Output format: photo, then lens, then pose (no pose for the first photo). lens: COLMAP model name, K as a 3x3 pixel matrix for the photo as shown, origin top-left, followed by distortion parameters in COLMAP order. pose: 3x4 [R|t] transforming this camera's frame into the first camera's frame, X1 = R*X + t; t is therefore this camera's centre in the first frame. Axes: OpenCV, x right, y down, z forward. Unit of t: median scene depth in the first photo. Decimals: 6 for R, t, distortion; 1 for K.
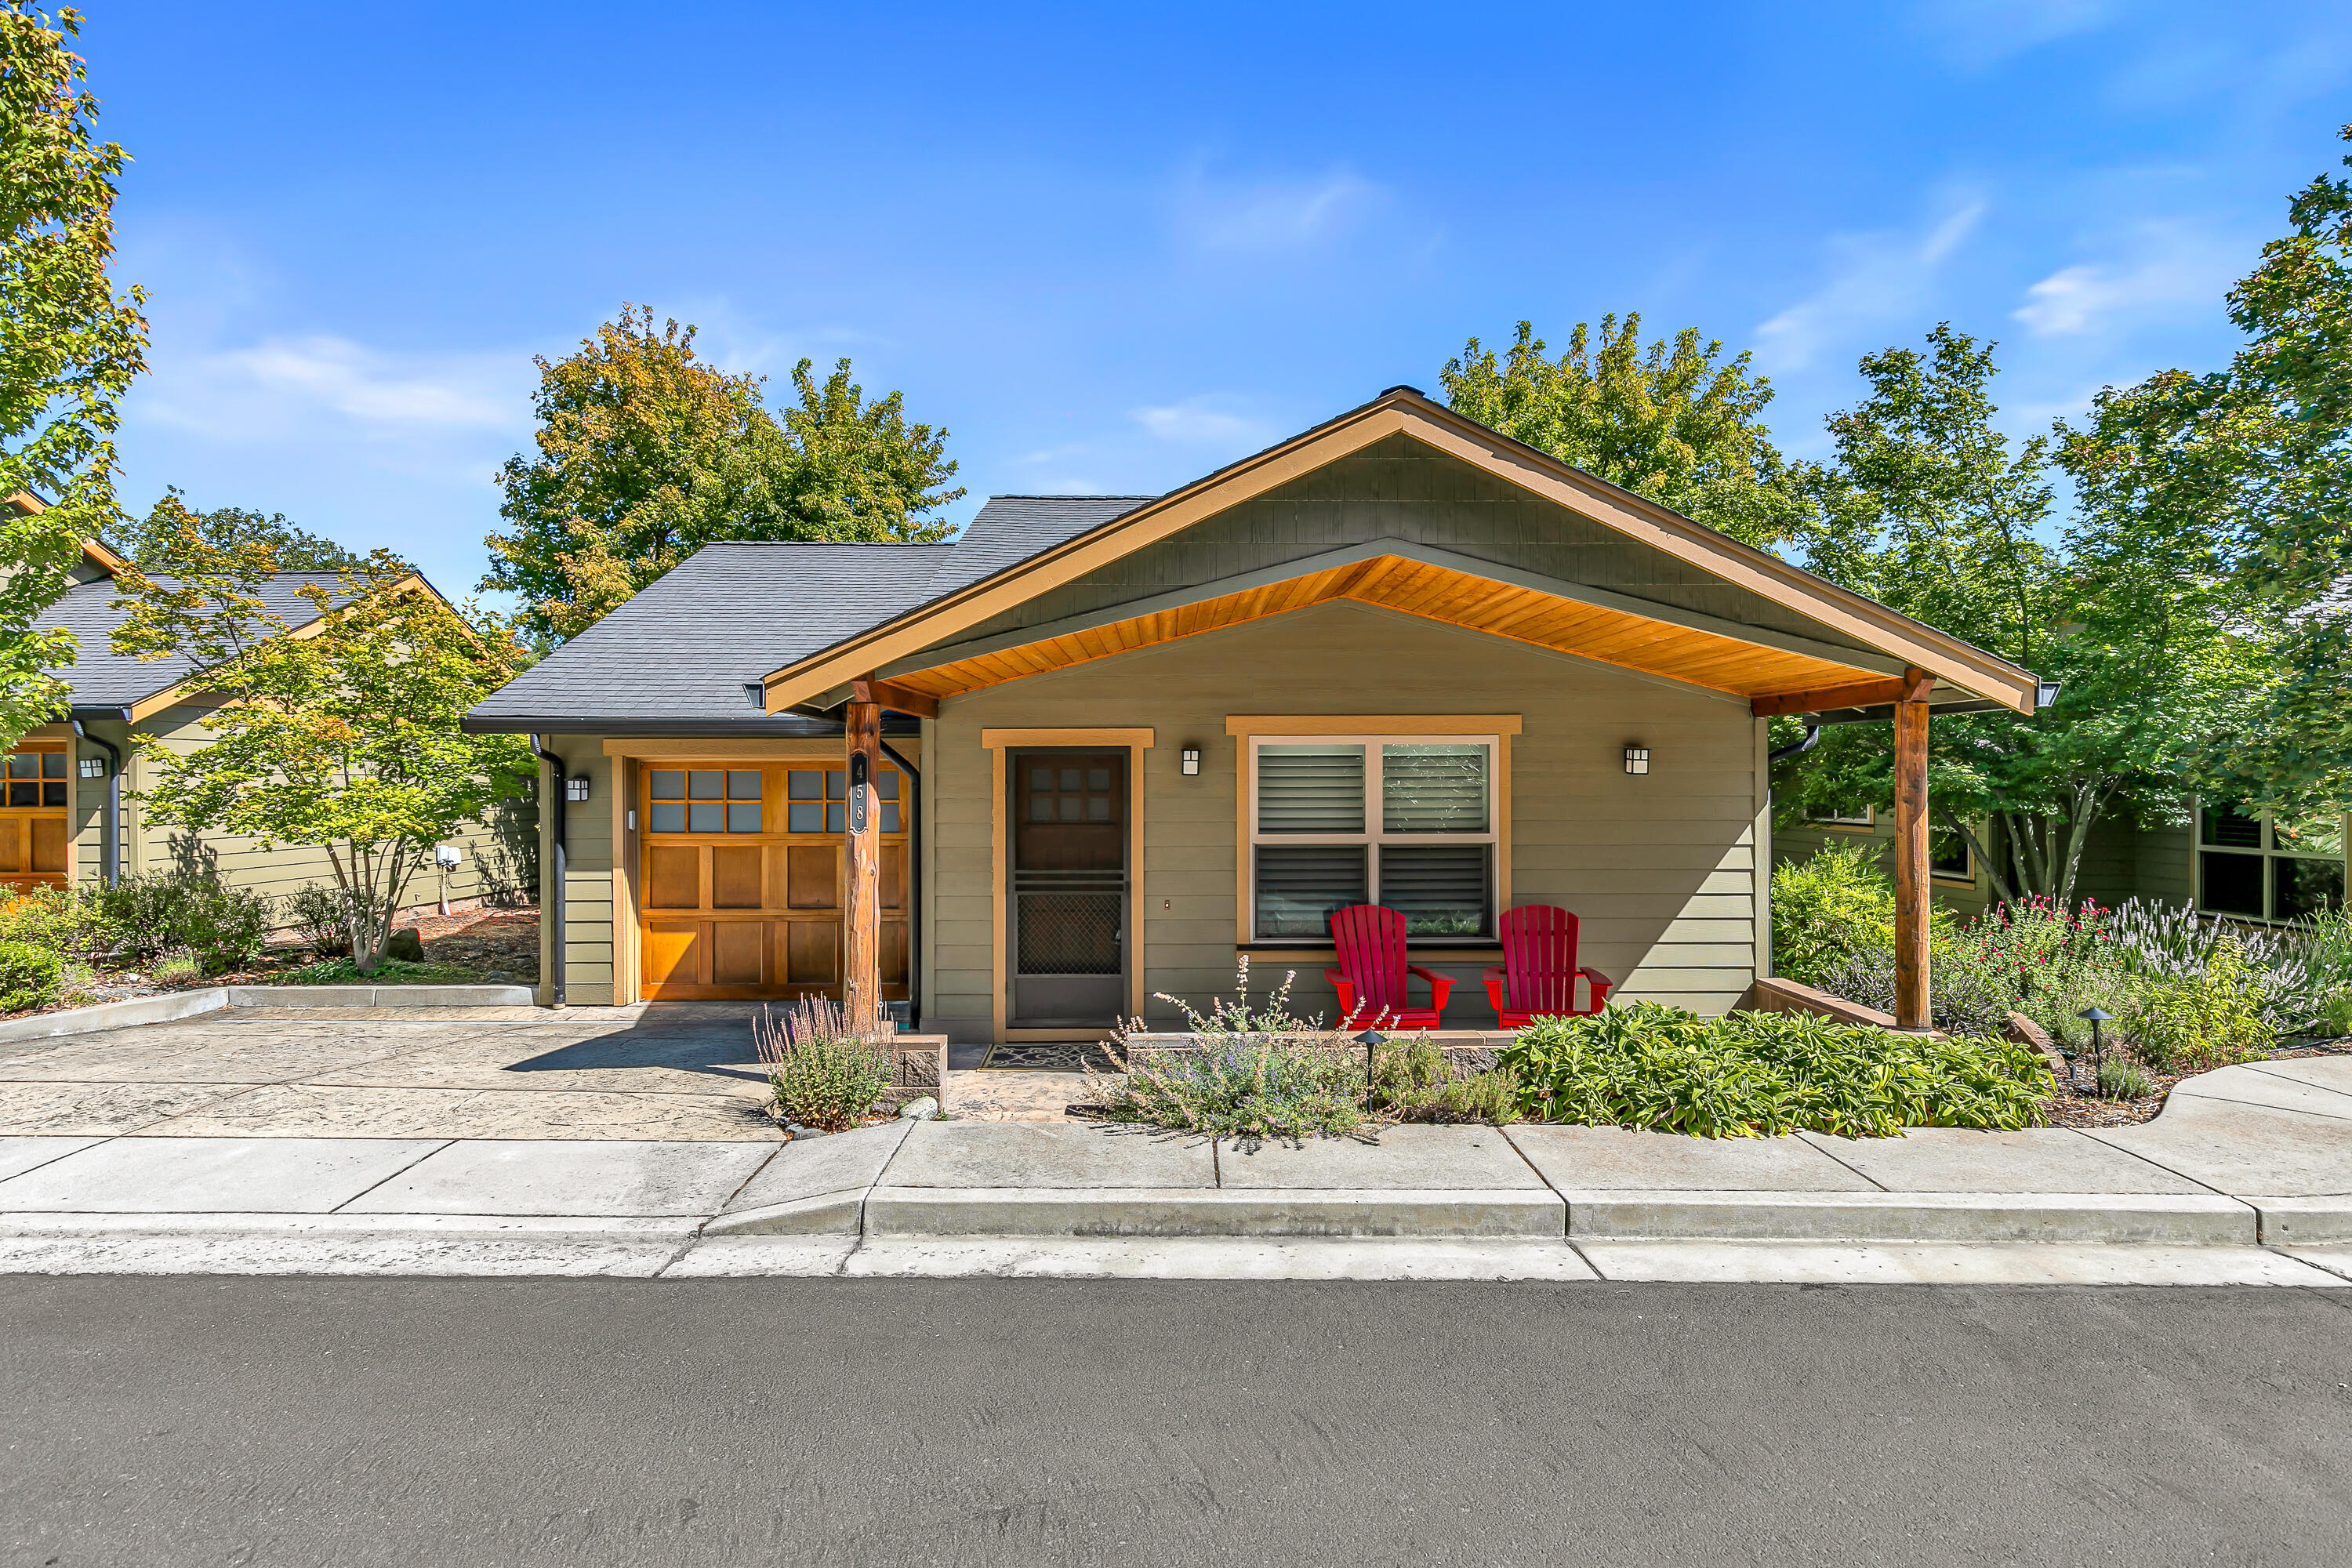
lens RADIAL K [[1215.4, 0, 1176.6], [0, 1215.4, 778.5], [0, 0, 1]] dist [-0.000073, 0.000887]
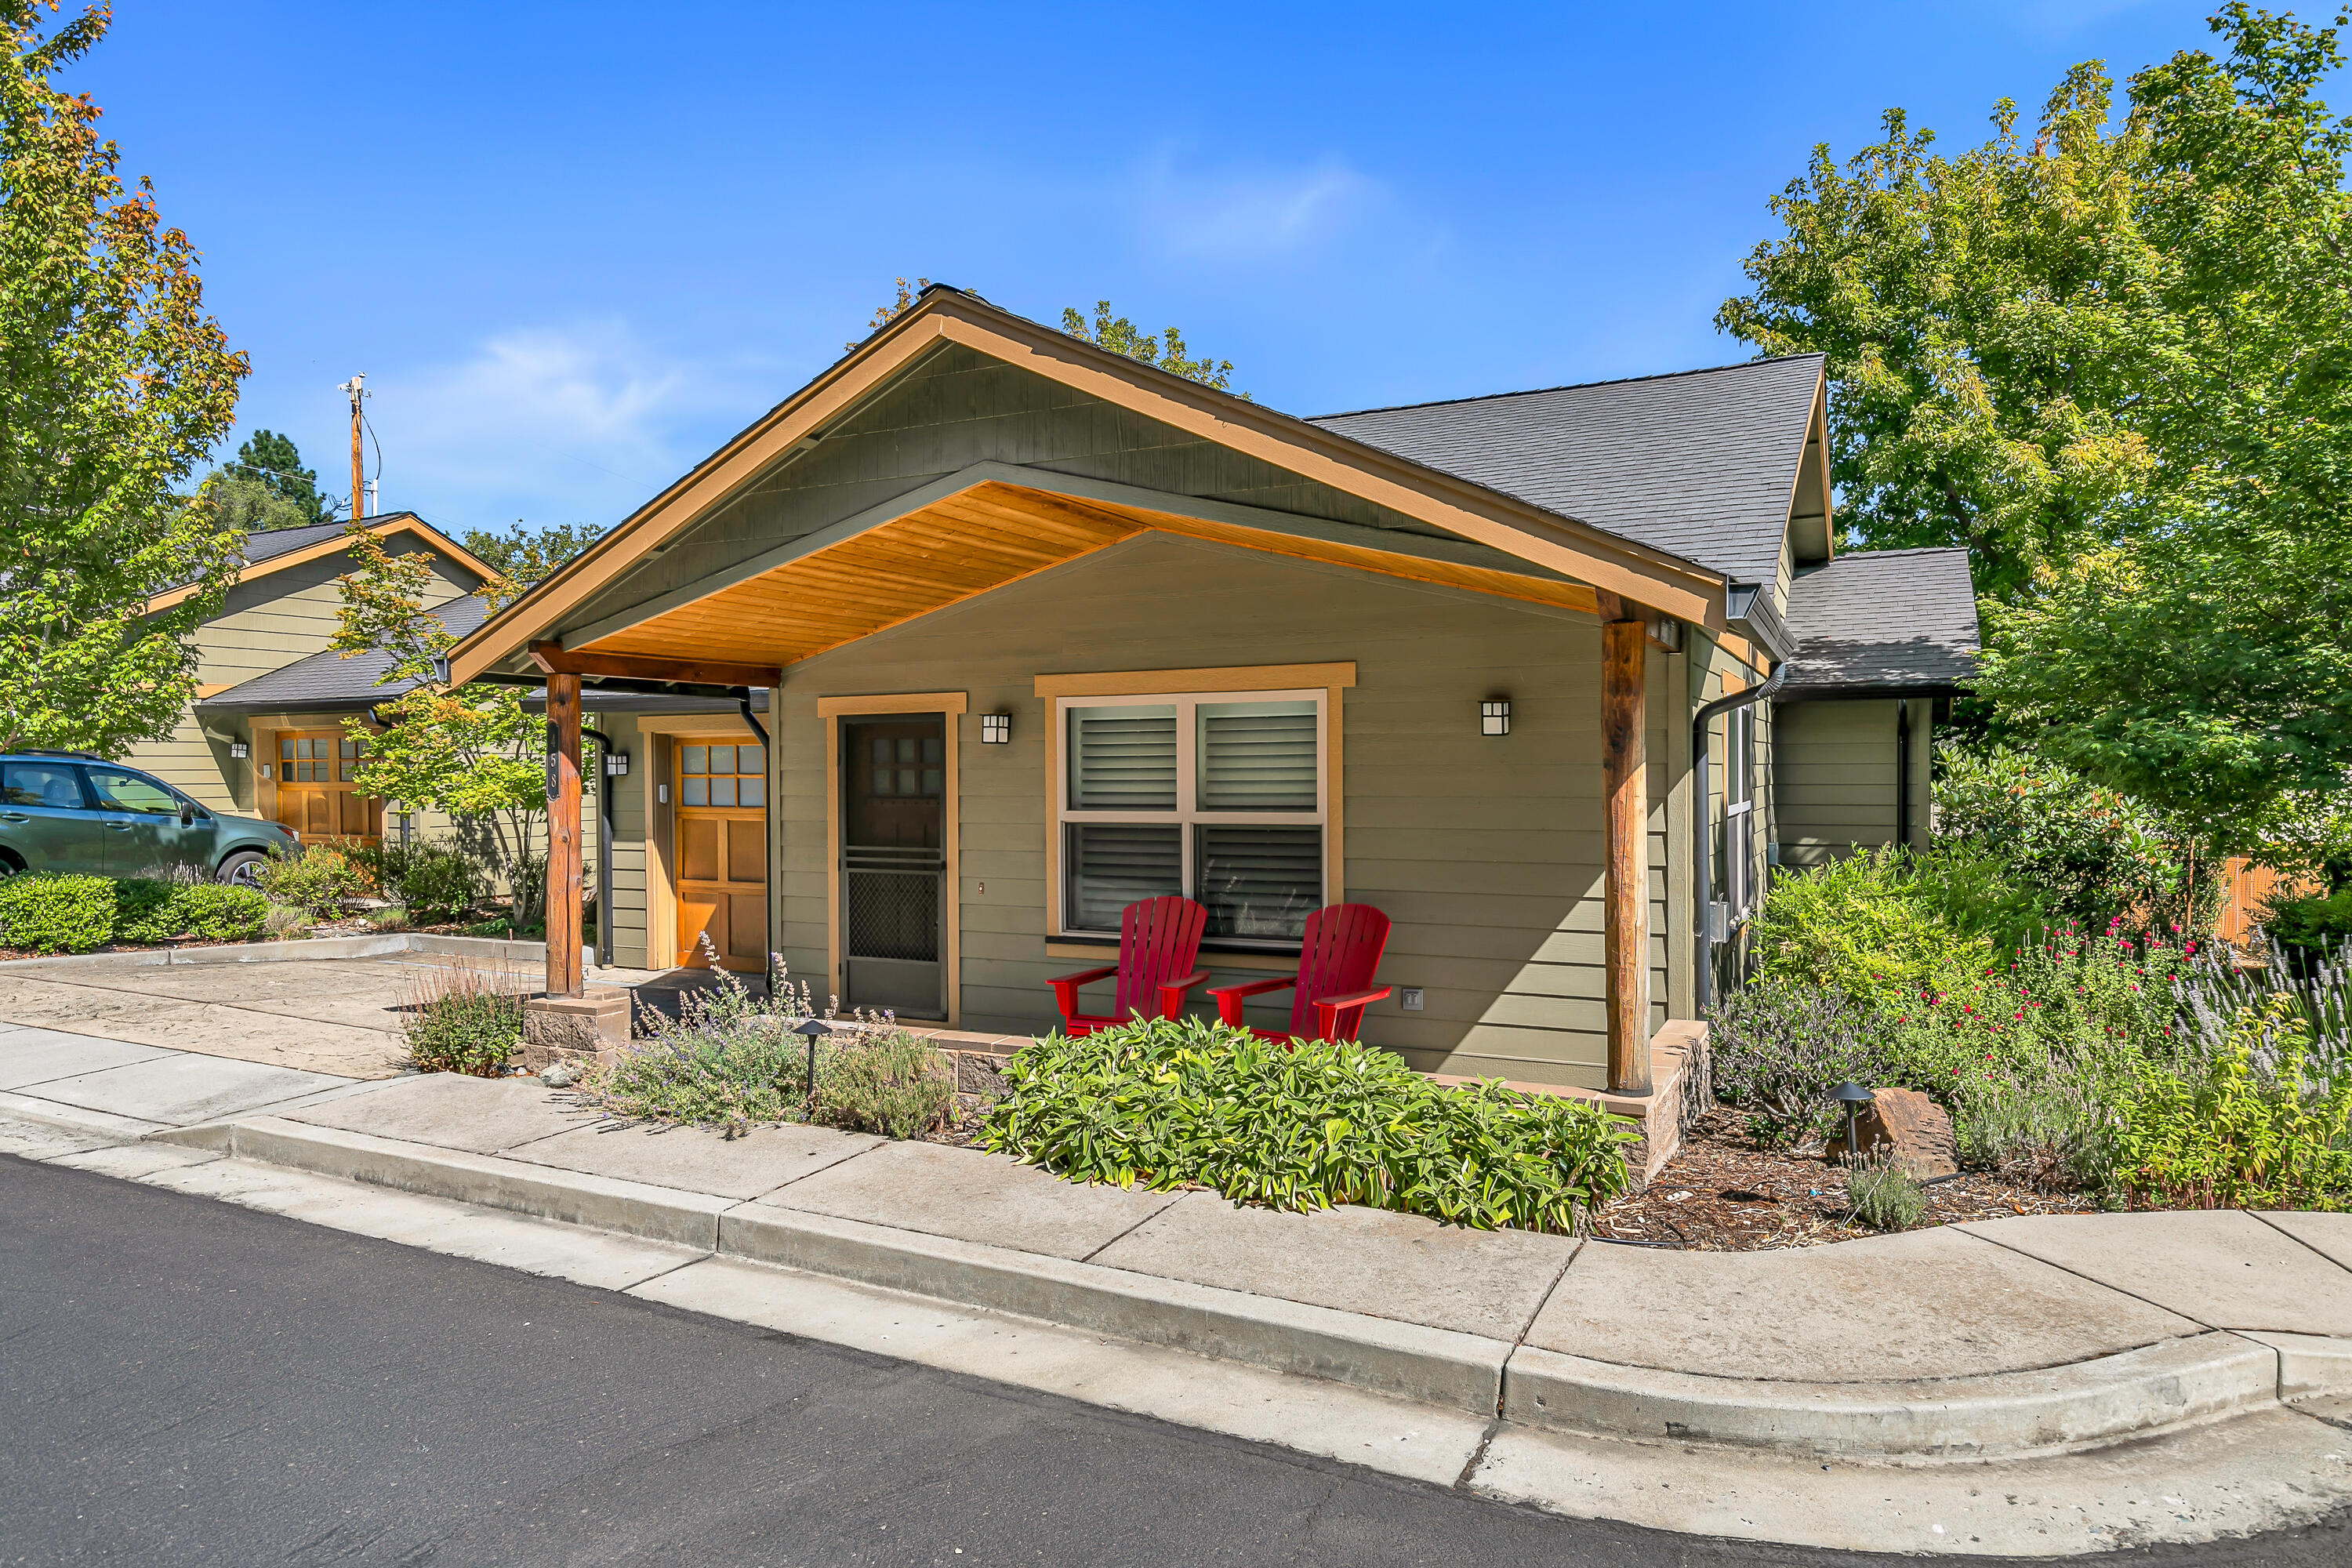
lens RADIAL K [[1413.0, 0, 1181.6], [0, 1413.0, 798.1], [0, 0, 1]] dist [0.004181, 0.002377]
pose [[0.896357, 0.006497, -0.443285, 0.590492], [0.004584, 0.999703, 0.023921, 0.013142], [0.443309, -0.023474, 0.896061, 0.129139]]
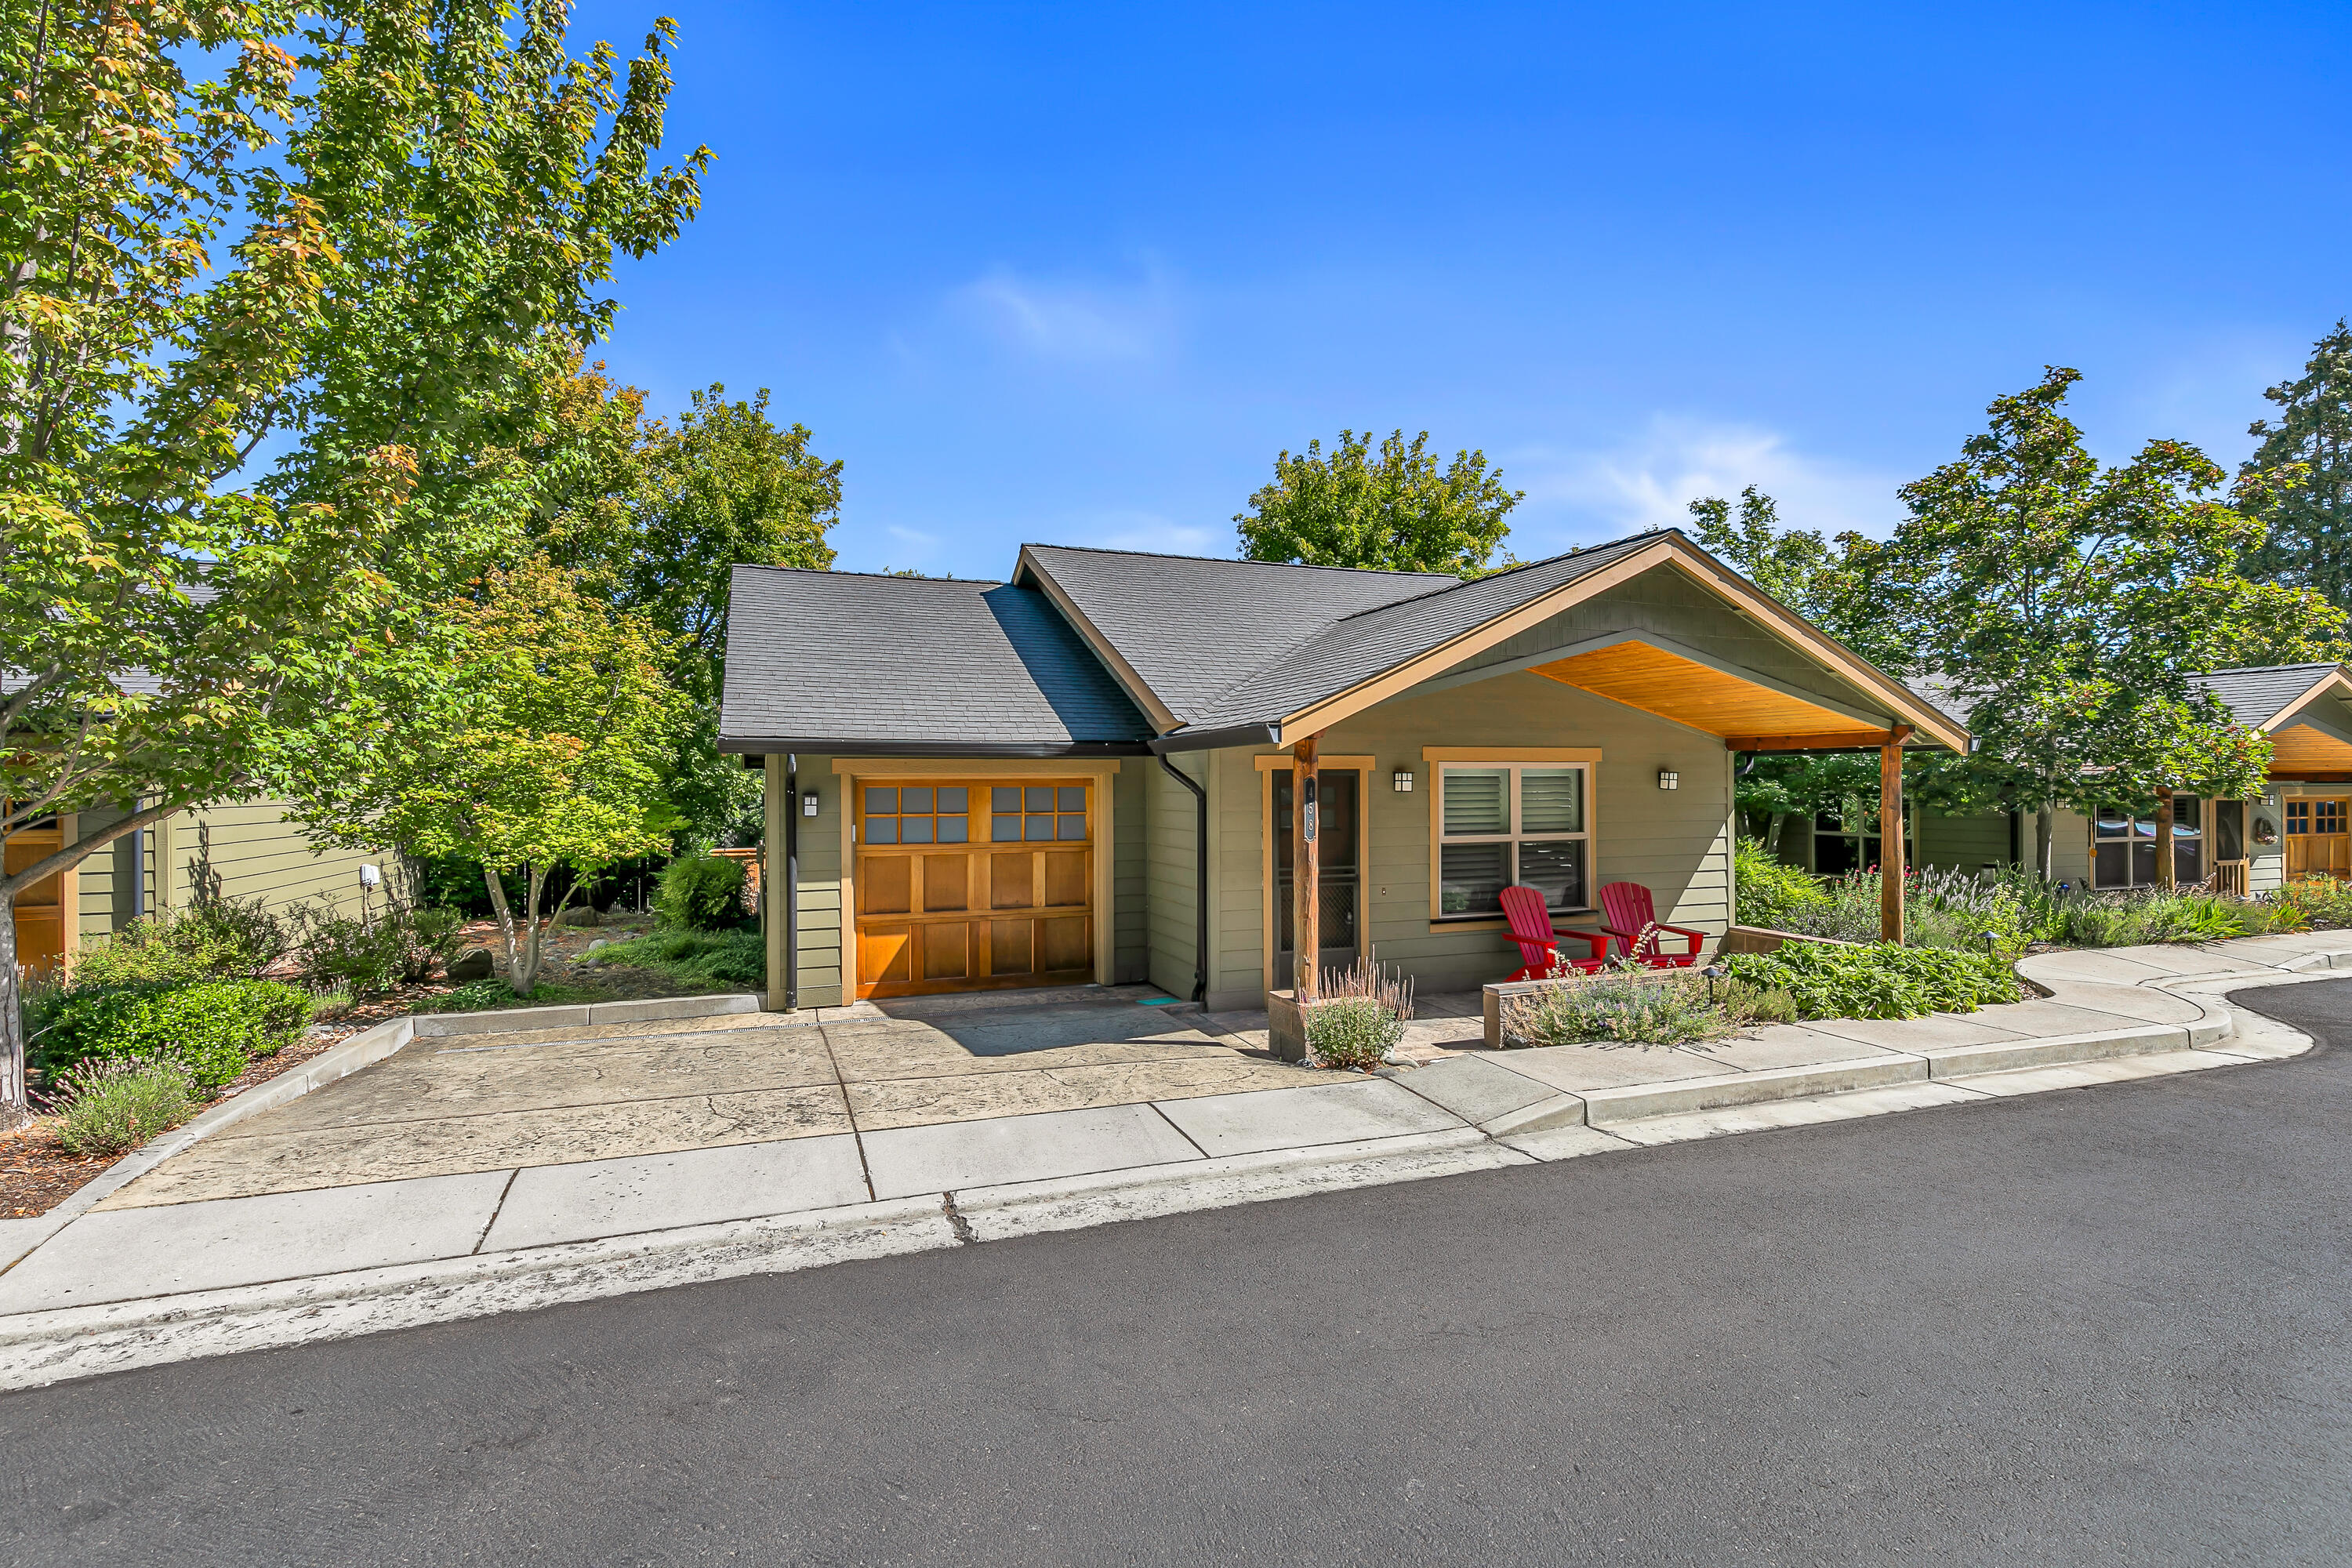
lens RADIAL K [[1098.6, 0, 1169.8], [0, 1098.6, 771.7], [0, 0, 1]] dist [0.013950, -0.001503]
pose [[0.935916, 0.001700, 0.352218, -0.637245], [0.001396, 0.999963, -0.008534, -0.014286], [-0.352219, 0.008479, 0.935879, -0.019478]]
